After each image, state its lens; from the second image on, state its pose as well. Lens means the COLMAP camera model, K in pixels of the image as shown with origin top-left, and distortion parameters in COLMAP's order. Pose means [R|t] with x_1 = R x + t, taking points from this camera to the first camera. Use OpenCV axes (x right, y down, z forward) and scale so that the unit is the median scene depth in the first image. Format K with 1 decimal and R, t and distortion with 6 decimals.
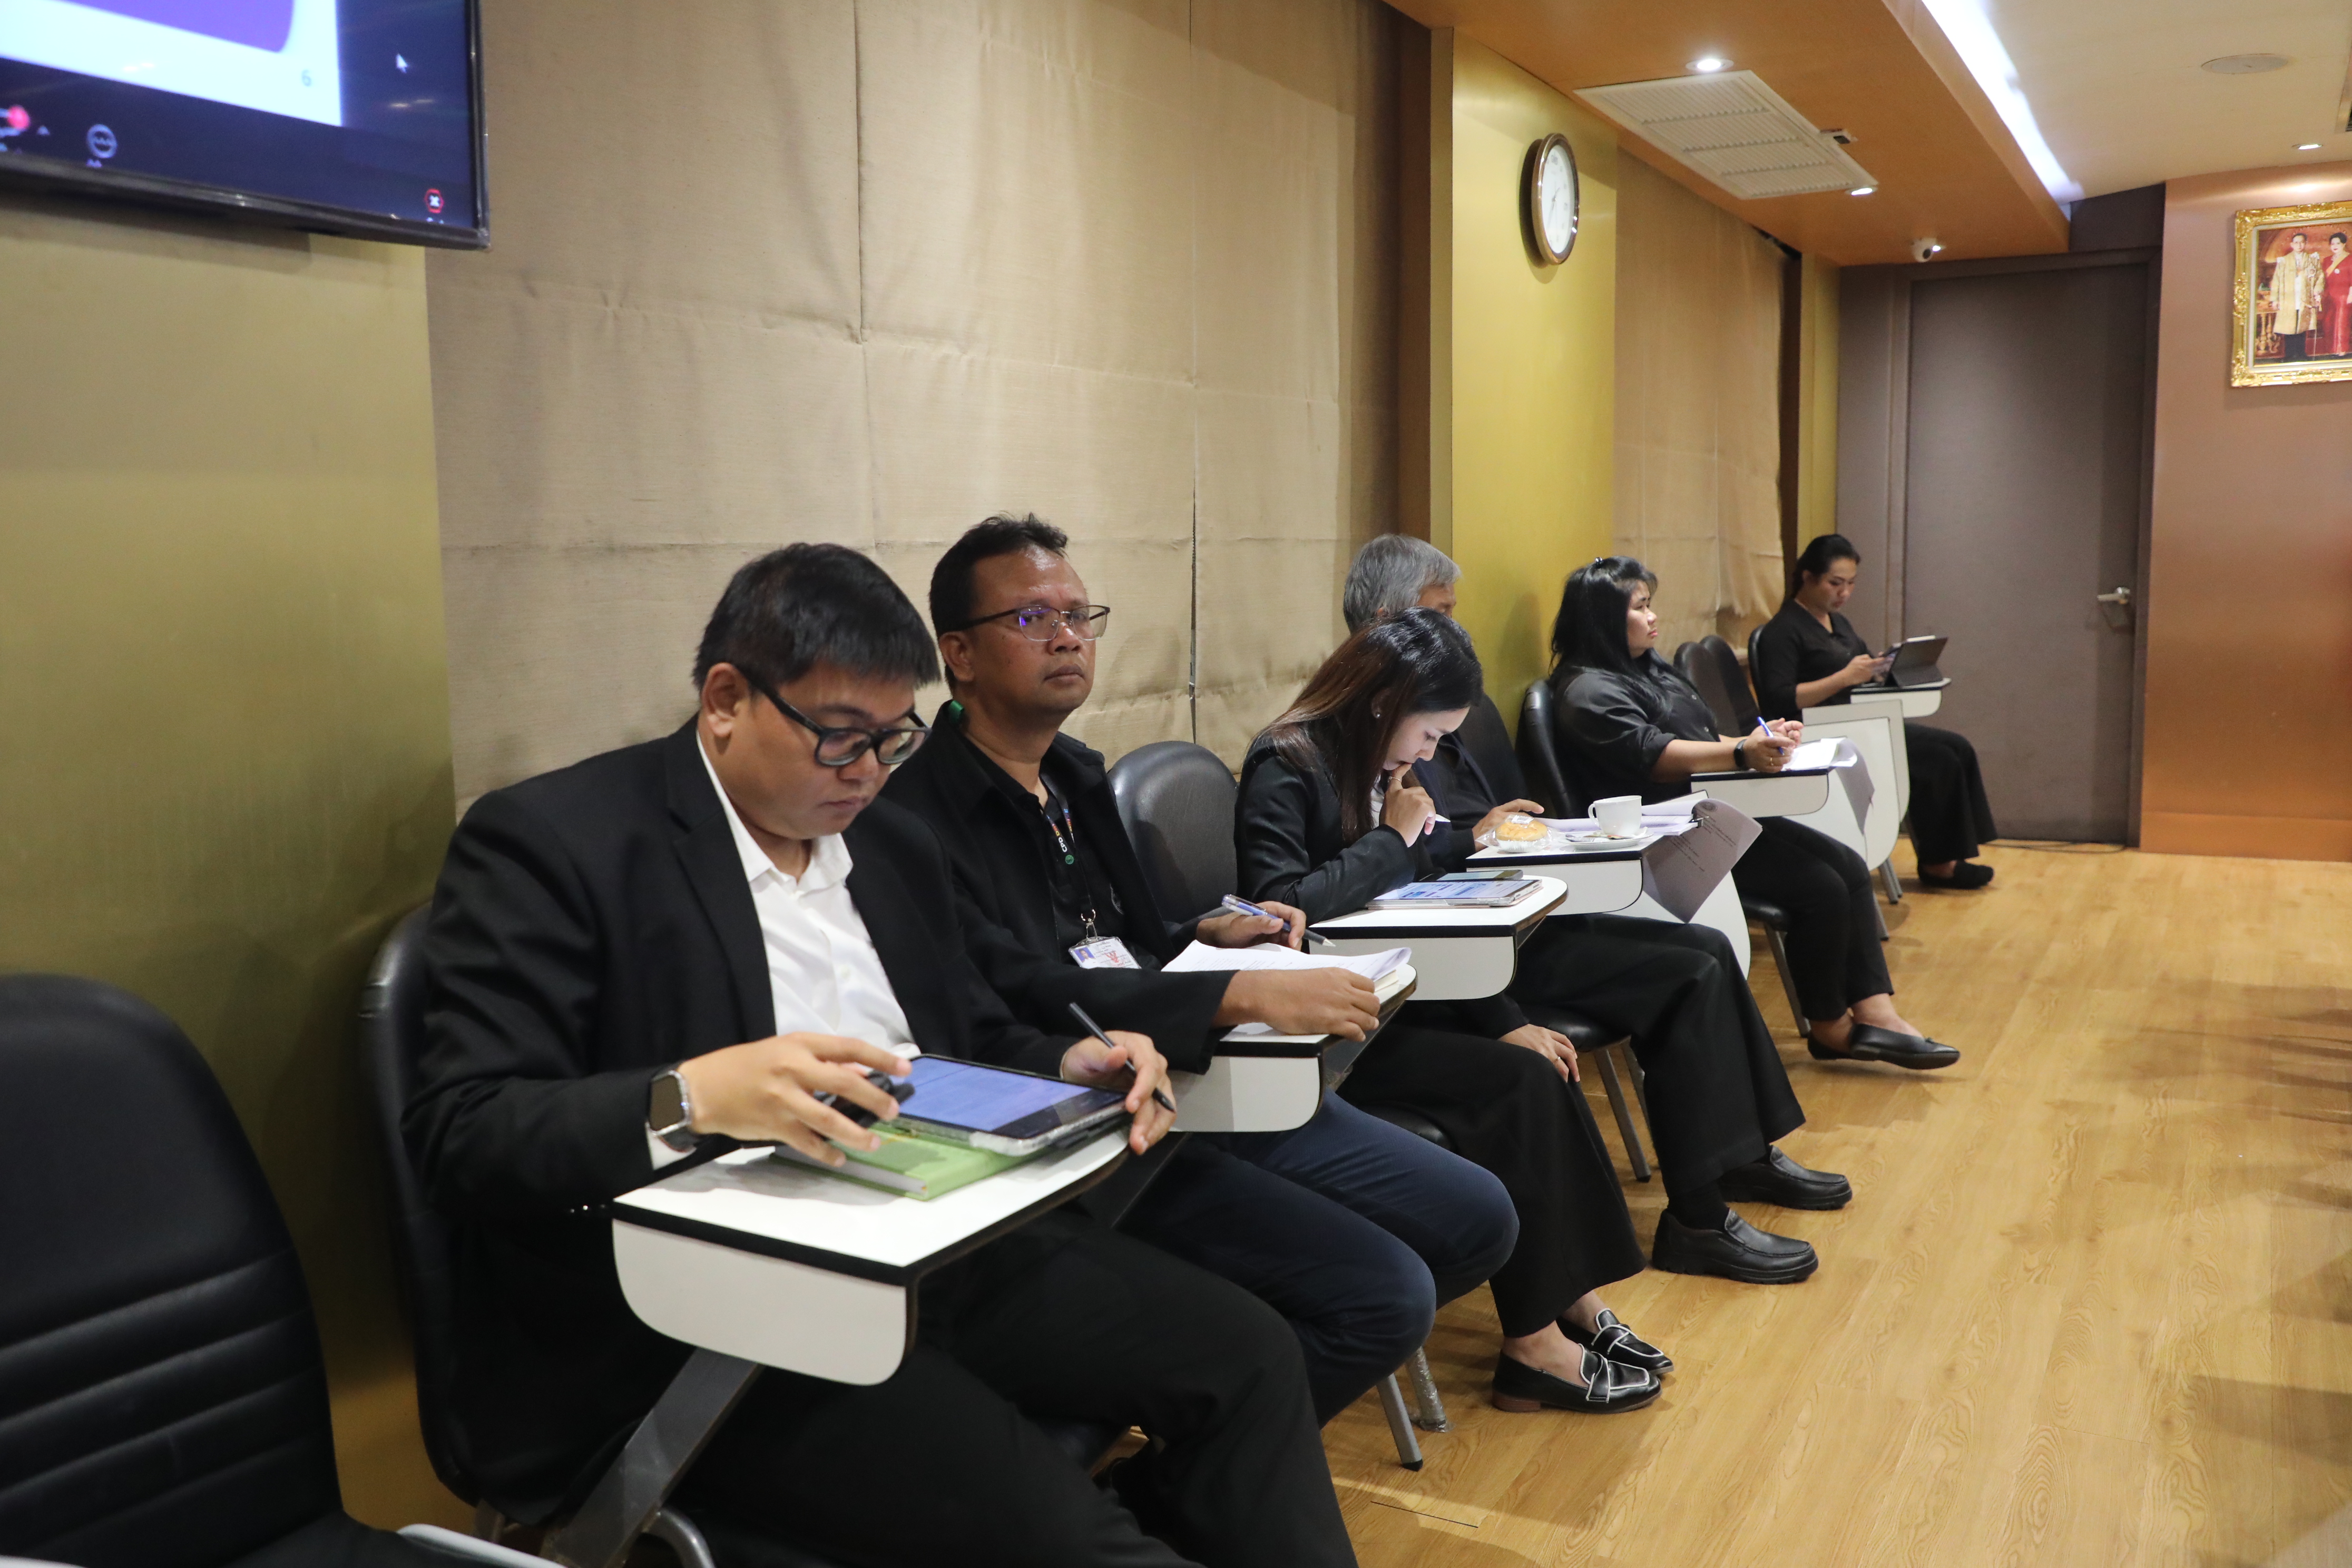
lens RADIAL K [[1985.0, 0, 1176.0], [0, 1985.0, 784.0], [0, 0, 1]] dist [0.000078, 0.003757]
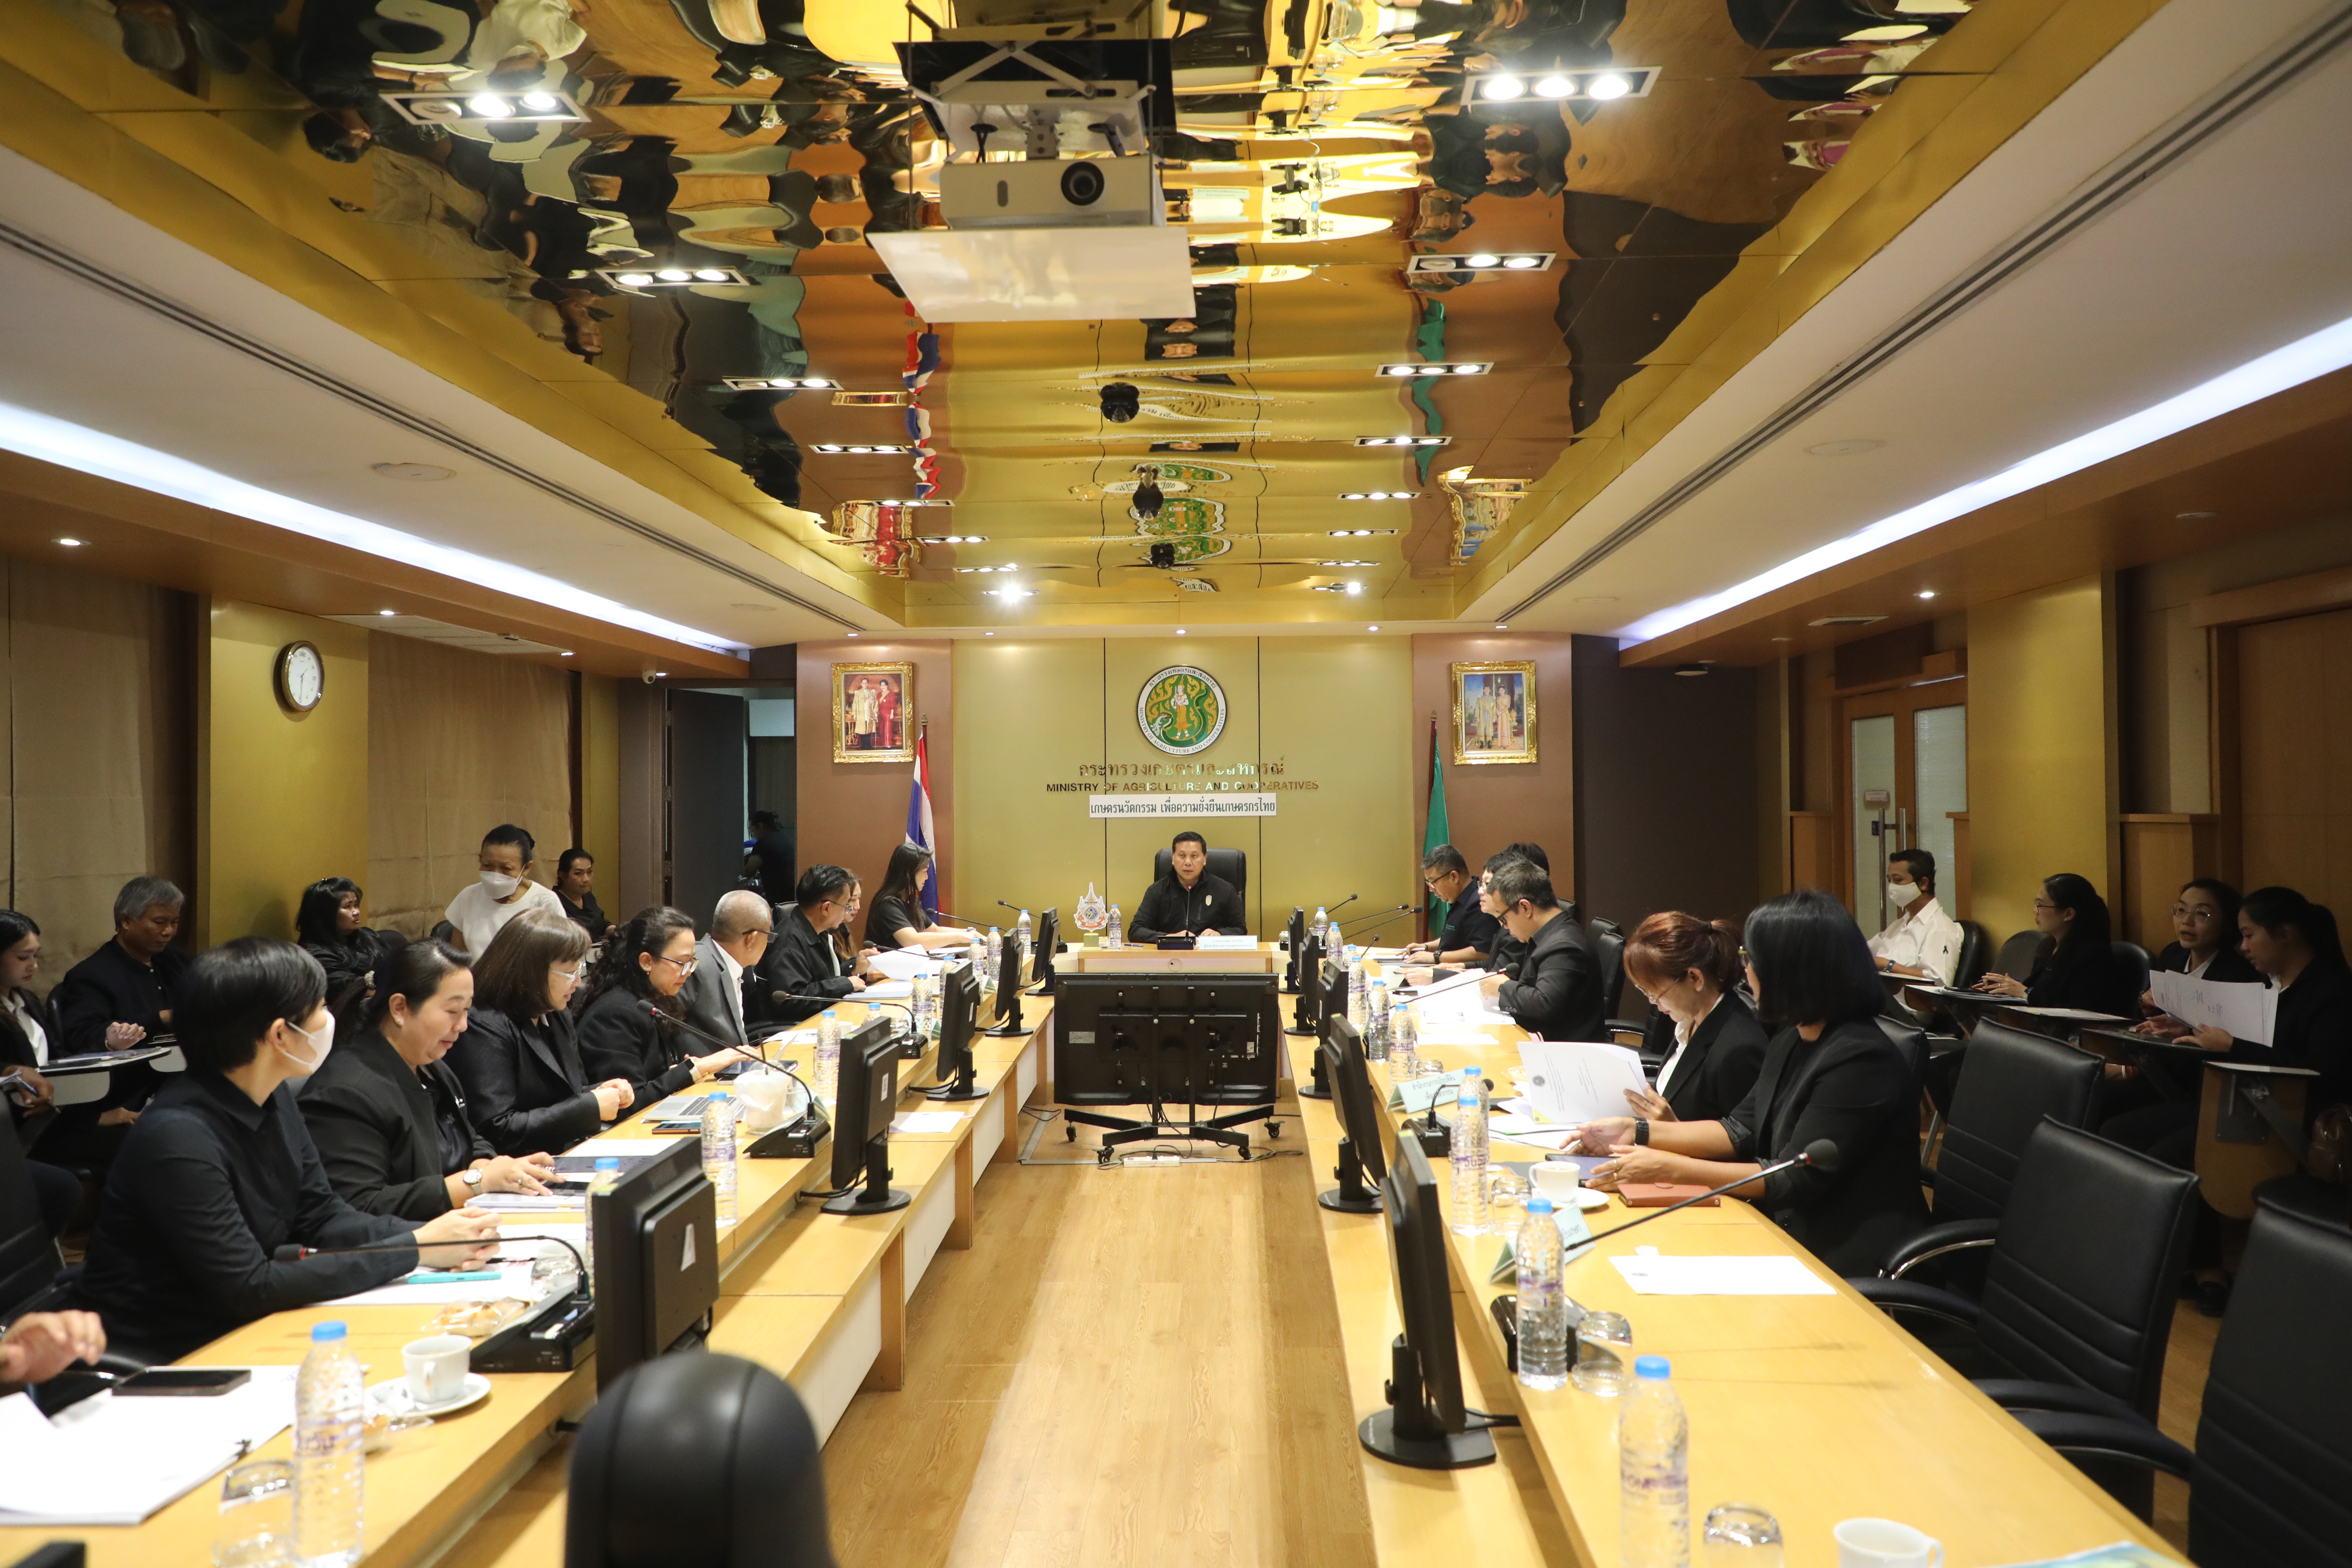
lens RADIAL K [[1721.6, 0, 1176.0], [0, 1721.6, 784.0], [0, 0, 1]] dist [0.018414, 0.001969]
pose [[0.891123, 0.017504, 0.453425, 0.122429], [0.044026, 0.991206, -0.124789, 0.017932], [-0.451621, 0.131165, 0.882516, -0.459783]]
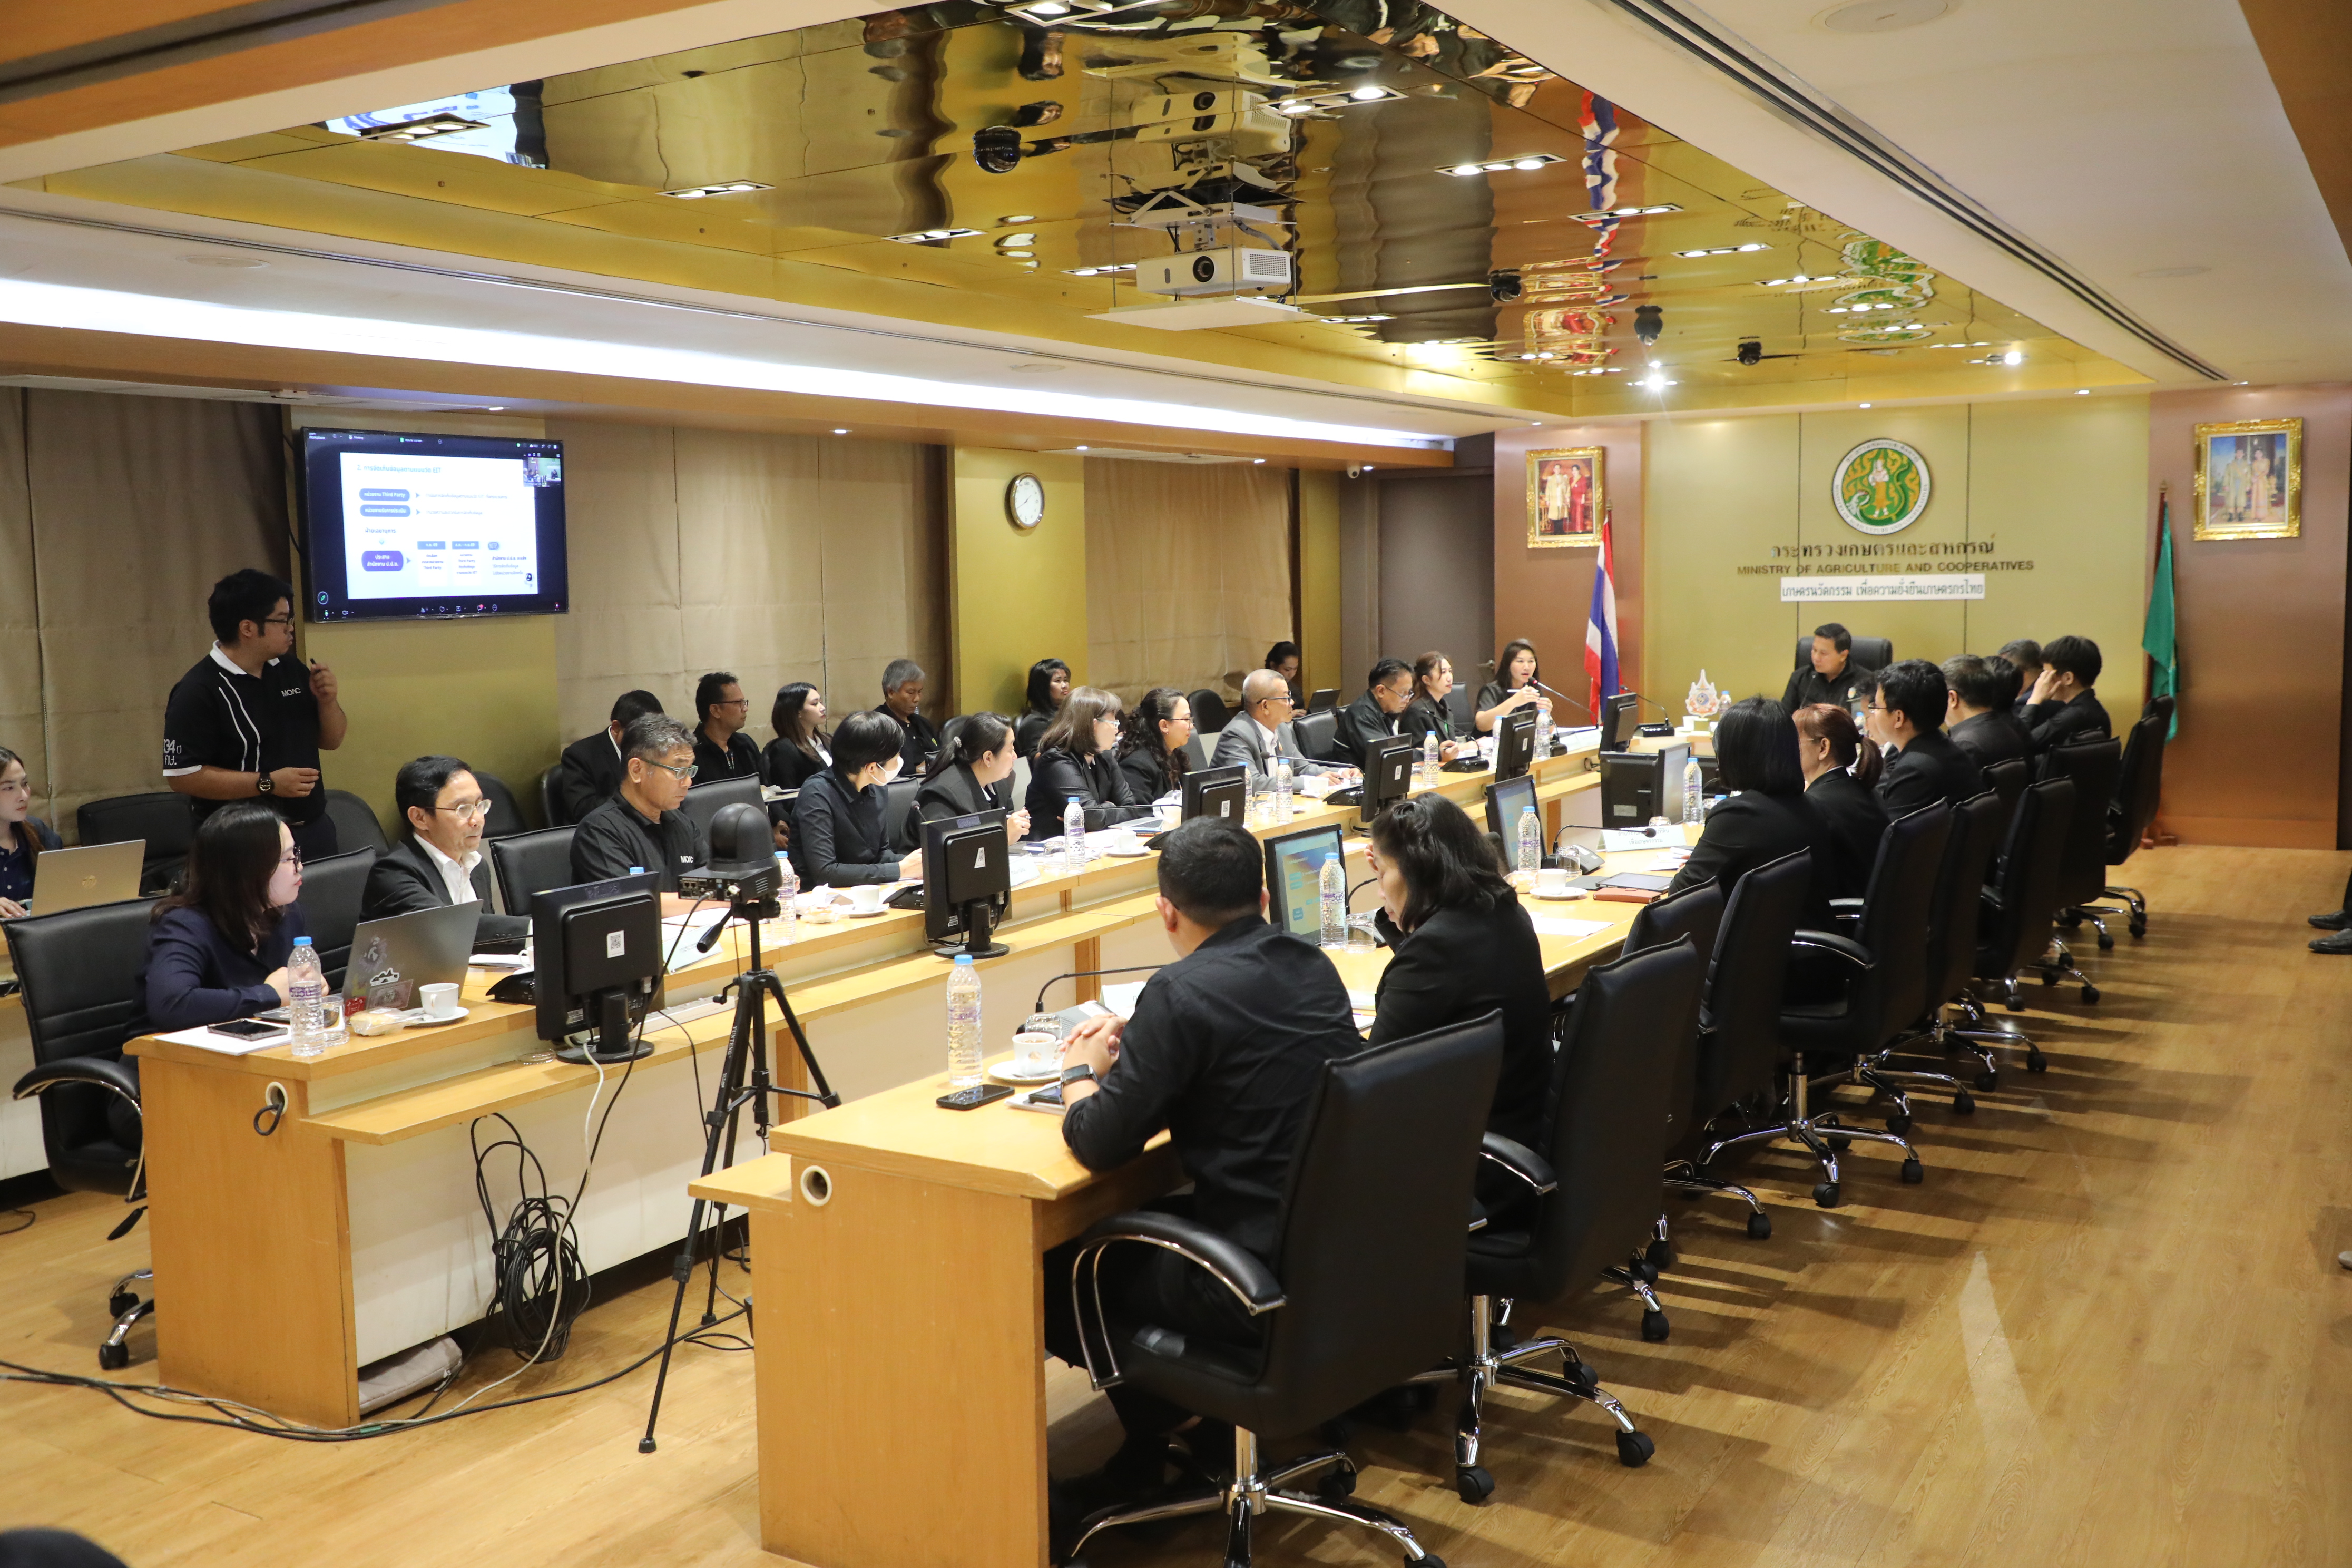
lens RADIAL K [[2114.2, 0, 1176.0], [0, 2114.2, 784.0], [0, 0, 1]] dist [0.008799, -0.008163]
pose [[0.999532, 0.002837, -0.030469, 0.284435], [-0.003357, 0.999849, -0.017027, 0.043522], [0.030417, 0.017121, 0.999391, -0.906537]]
